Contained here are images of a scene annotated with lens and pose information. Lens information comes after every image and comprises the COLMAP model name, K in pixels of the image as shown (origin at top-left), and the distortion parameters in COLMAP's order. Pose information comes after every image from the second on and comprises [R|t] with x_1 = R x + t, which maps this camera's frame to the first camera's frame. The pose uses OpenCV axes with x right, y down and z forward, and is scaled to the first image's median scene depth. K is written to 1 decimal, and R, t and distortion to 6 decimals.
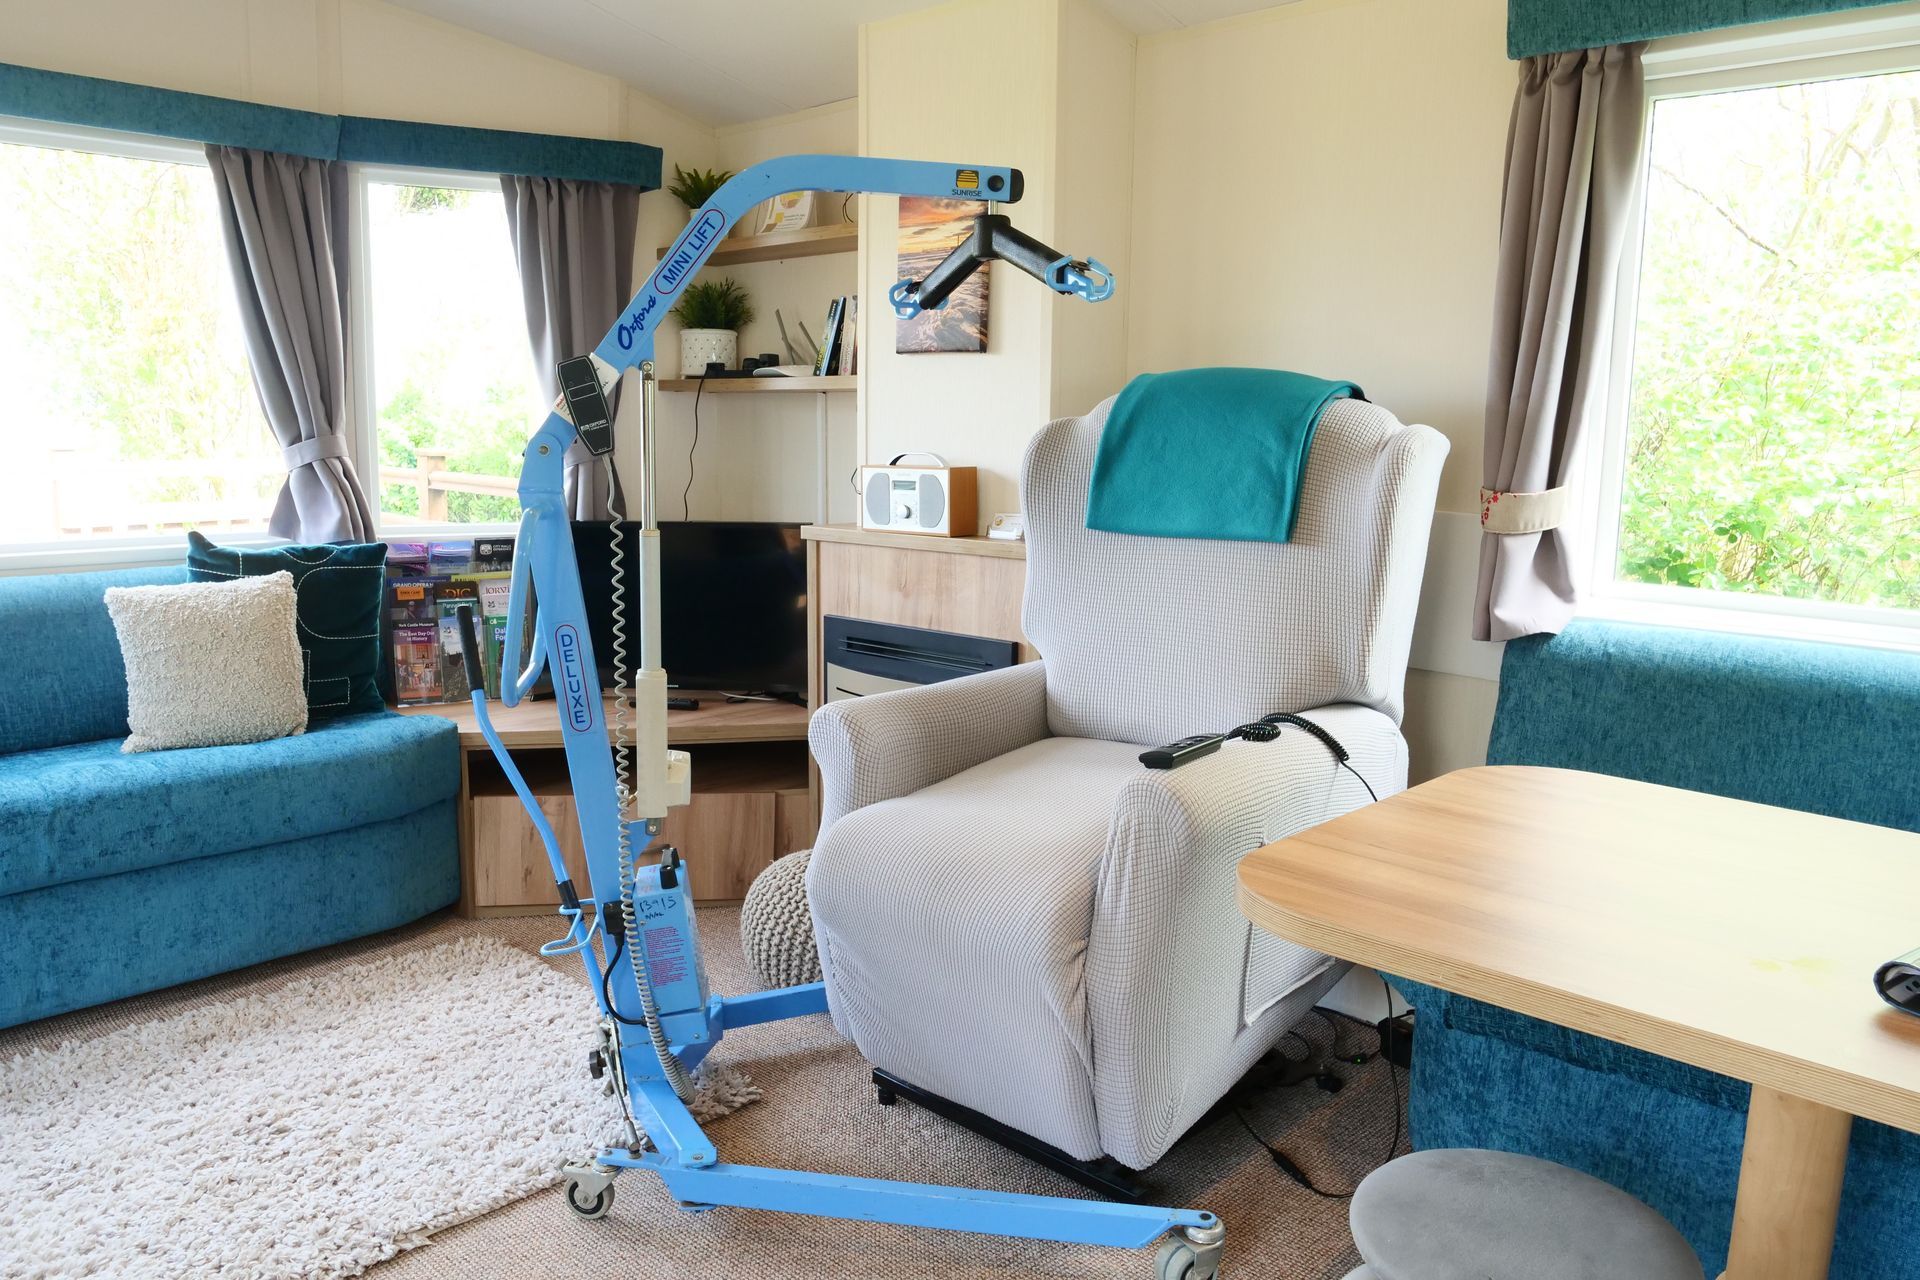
lens RADIAL K [[1410.2, 0, 921.1], [0, 1410.2, 630.7], [0, 0, 1]] dist [-0.024133, -0.001448]
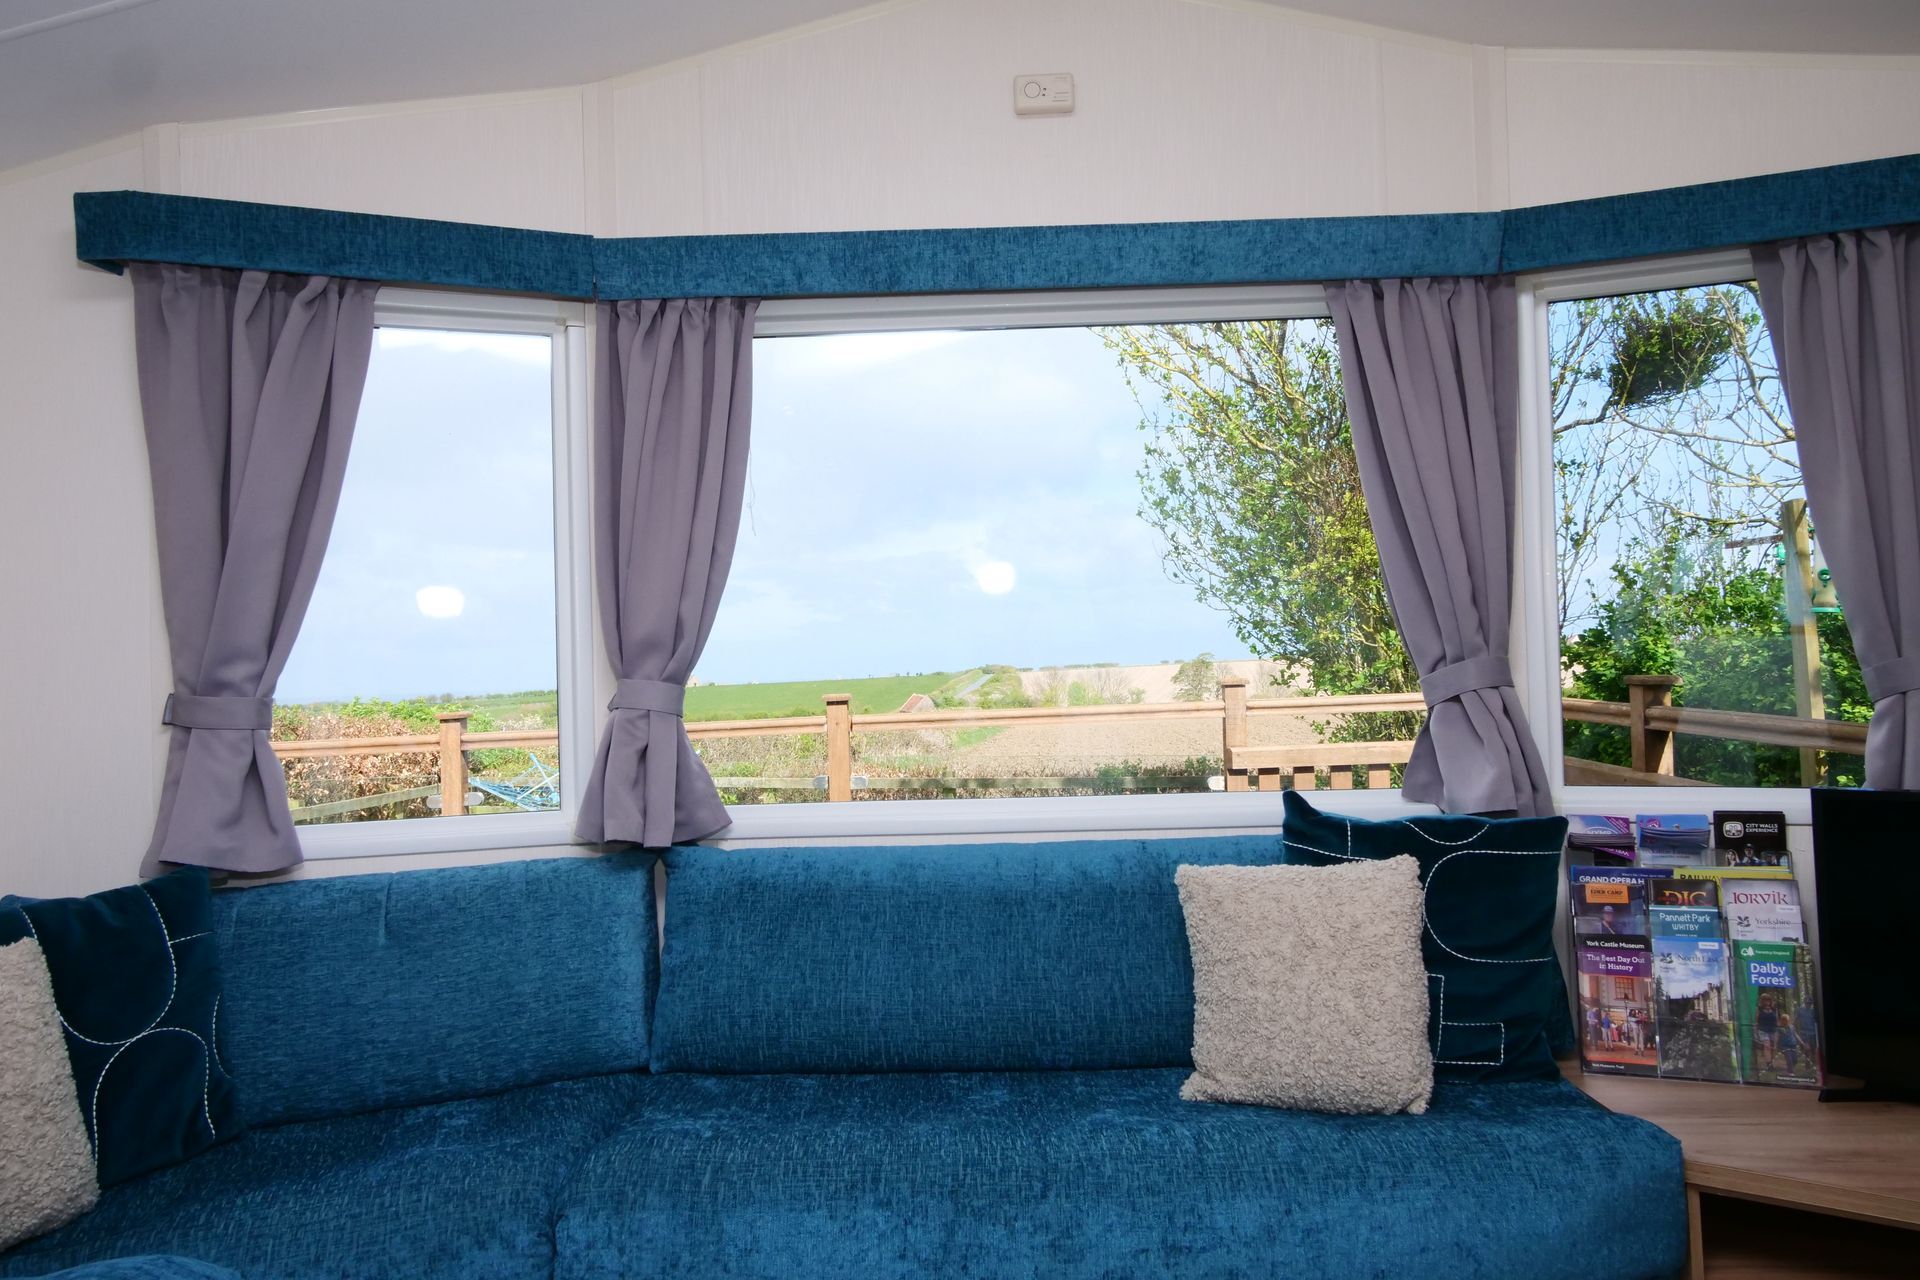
lens RADIAL K [[1410.2, 0, 921.1], [0, 1410.2, 630.7], [0, 0, 1]] dist [-0.024133, -0.001448]
pose [[0.683659, -0.049584, -0.728116, -0.106077], [-0.073281, 0.987983, -0.136087, -0.036090], [0.726113, 0.146394, 0.671810, 0.328150]]
